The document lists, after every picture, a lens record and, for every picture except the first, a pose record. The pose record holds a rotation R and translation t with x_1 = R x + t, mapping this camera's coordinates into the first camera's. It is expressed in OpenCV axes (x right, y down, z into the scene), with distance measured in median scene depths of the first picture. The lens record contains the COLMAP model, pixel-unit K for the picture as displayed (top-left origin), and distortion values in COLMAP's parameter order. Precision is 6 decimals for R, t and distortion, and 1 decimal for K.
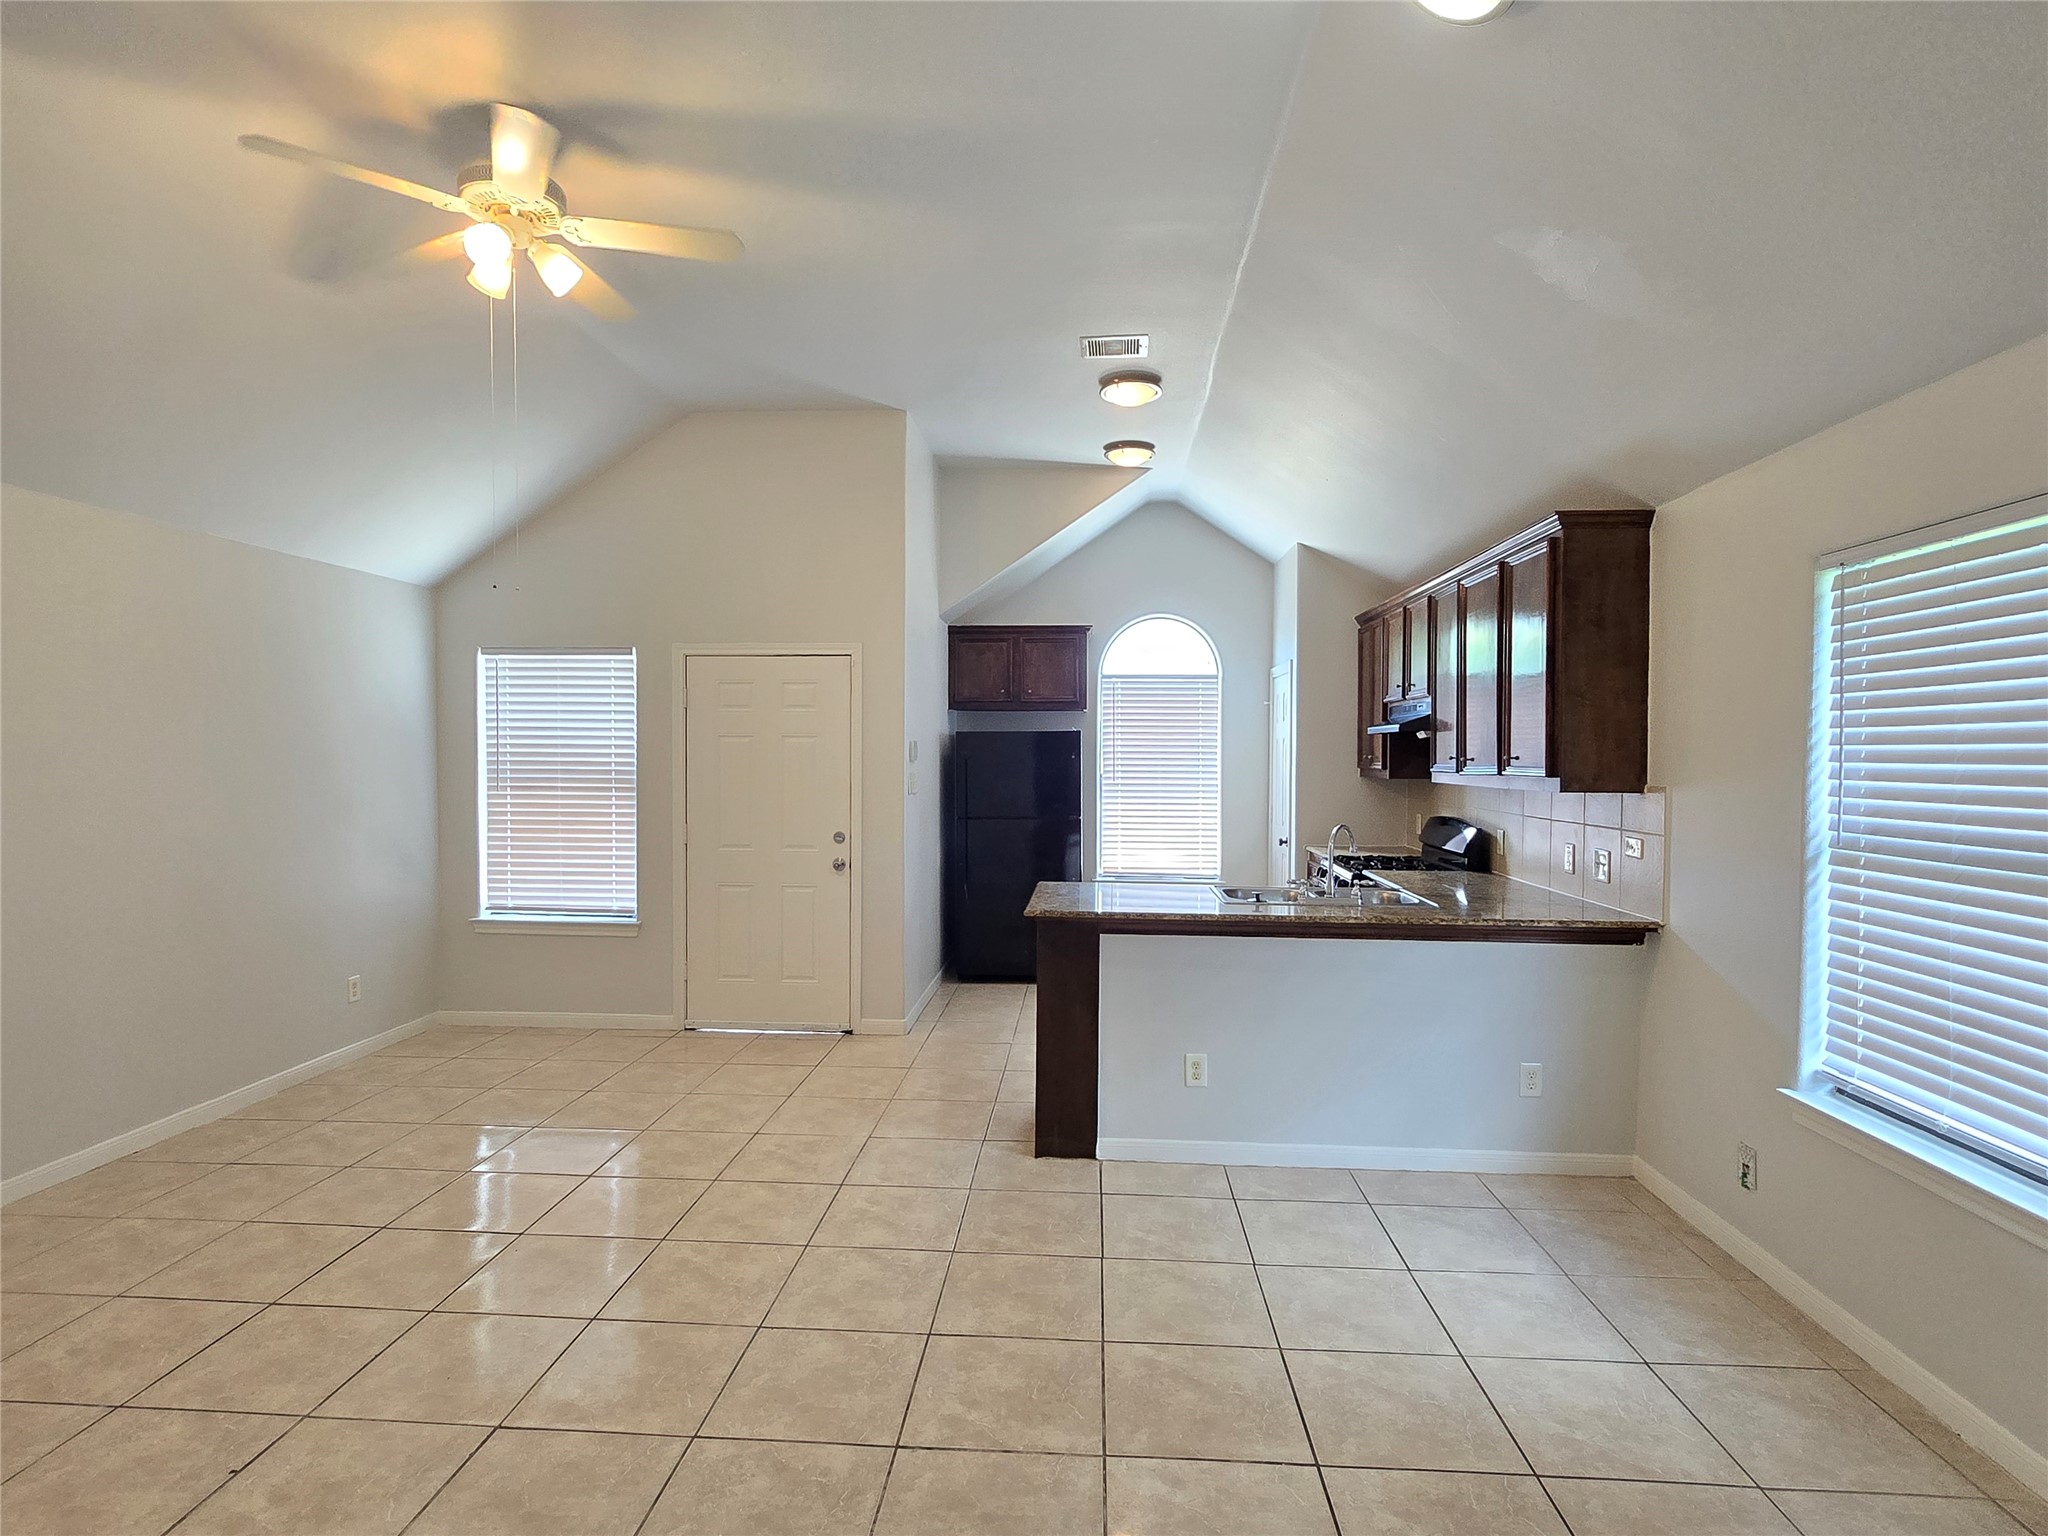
lens RADIAL K [[828.7, 0, 1021.6], [0, 828.7, 765.5], [0, 0, 1]] dist [0.000844, 0.000020]
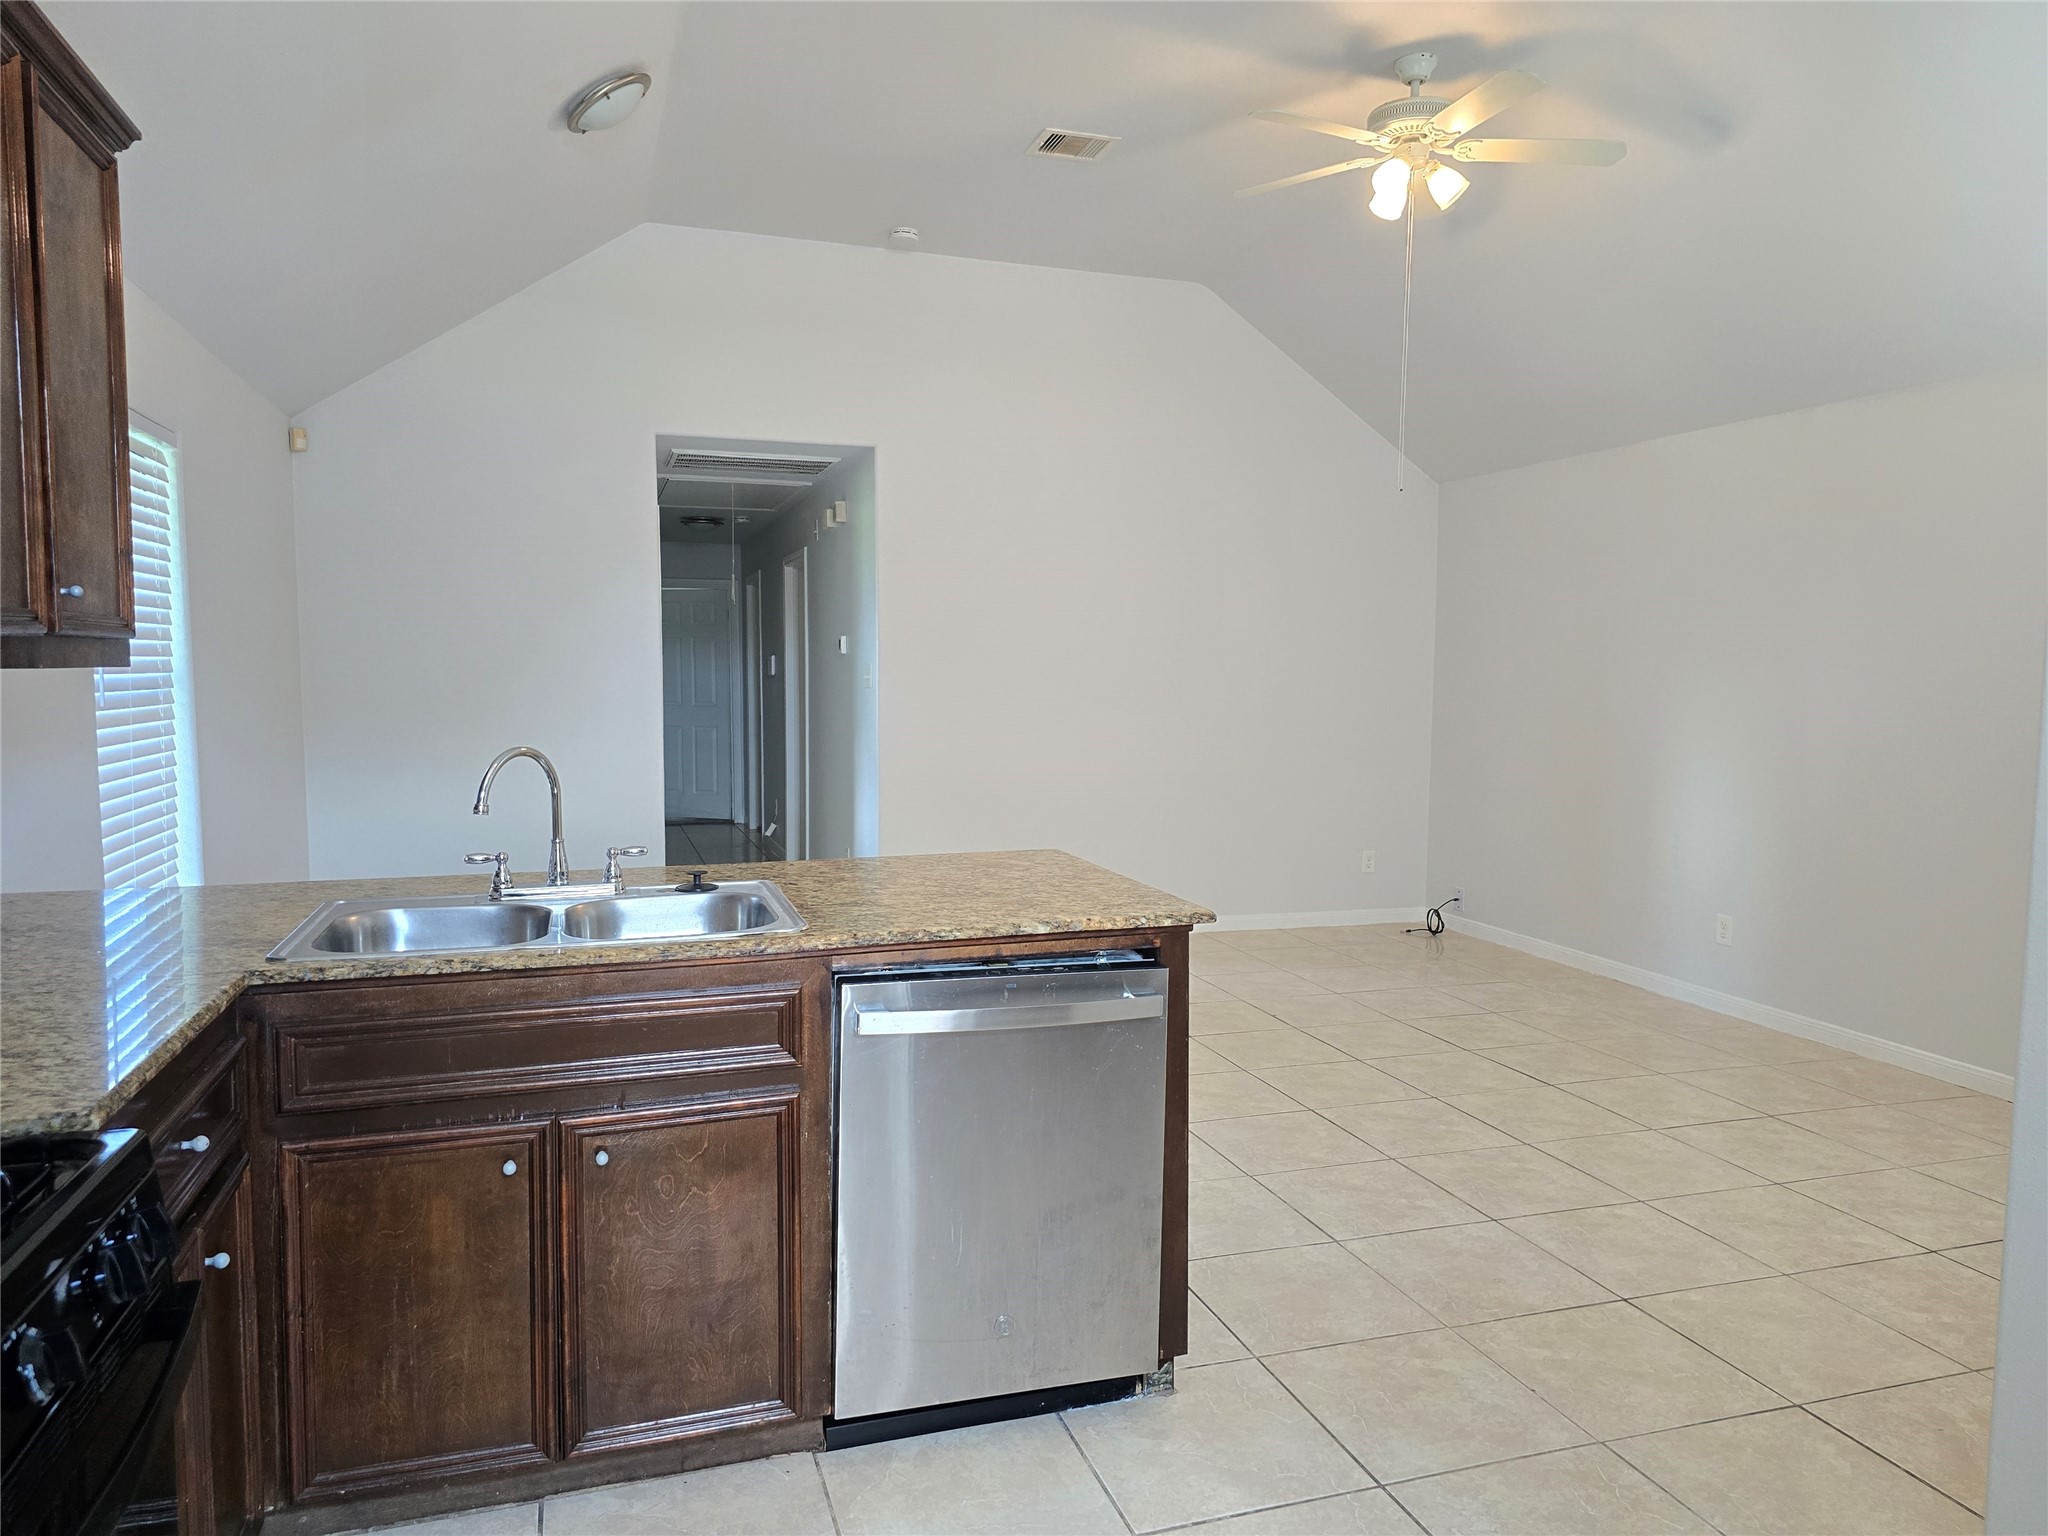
lens RADIAL K [[1370.7, 0, 1019.6], [0, 1370.7, 768.9], [0, 0, 1]] dist [0.064084, -0.013030]
pose [[-0.916099, 0.019720, -0.400468, 0.430287], [-0.006073, 0.997993, 0.063034, 0.030326], [0.400907, 0.060177, -0.914140, 1.782780]]
